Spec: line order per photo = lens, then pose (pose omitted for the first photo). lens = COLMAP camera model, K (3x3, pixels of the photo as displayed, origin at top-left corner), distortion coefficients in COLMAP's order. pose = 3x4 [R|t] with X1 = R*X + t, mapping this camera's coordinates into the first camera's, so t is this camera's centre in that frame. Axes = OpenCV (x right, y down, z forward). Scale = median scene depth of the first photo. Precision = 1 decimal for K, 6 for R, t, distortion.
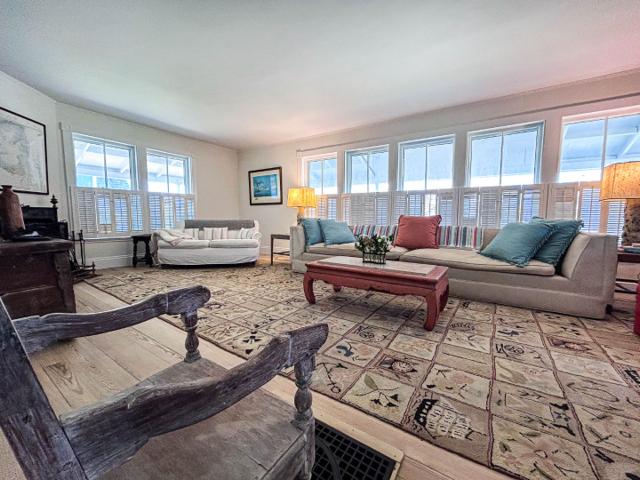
lens RADIAL K [[261.5, 0, 336.1], [0, 261.5, 240.9], [0, 0, 1]] dist [0.000761, -0.001172]
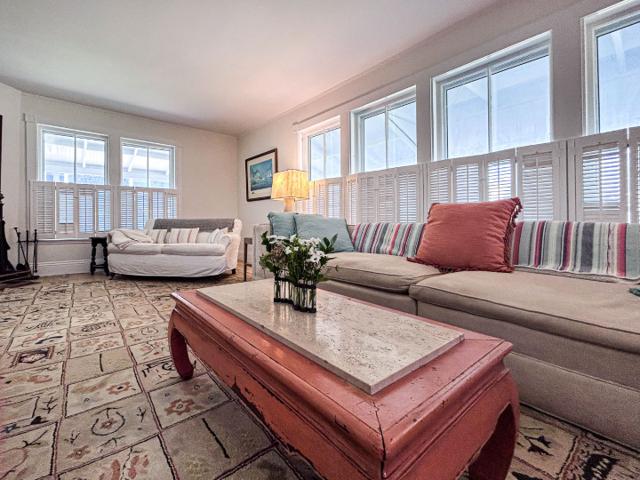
lens RADIAL K [[283.3, 0, 310.7], [0, 283.3, 220.3], [0, 0, 1]] dist [0.000042, 0.000363]
pose [[0.939900, -0.010026, -0.341302, 0.217574], [-0.023620, 0.995265, -0.094283, -0.004139], [0.340632, 0.096678, 0.935213, 0.400533]]
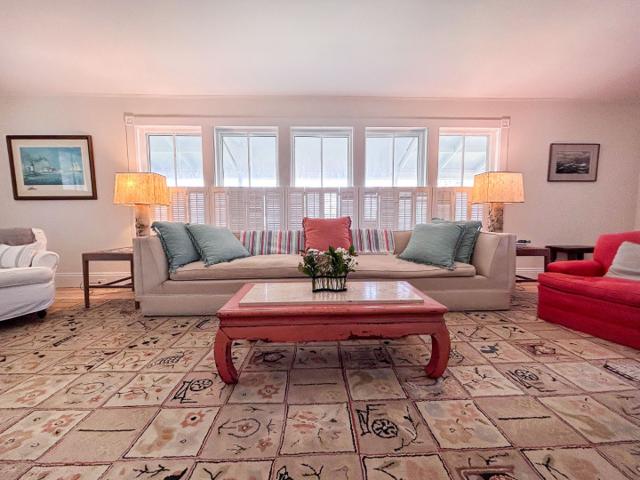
lens RADIAL K [[261.5, 0, 324.0], [0, 261.5, 238.1], [0, 0, 1]] dist [0.000761, -0.001172]
pose [[0.830552, -0.052463, 0.554465, -0.153748], [0.058477, 0.998265, 0.006861, -0.037020], [-0.553863, 0.026725, 0.832179, 0.310630]]
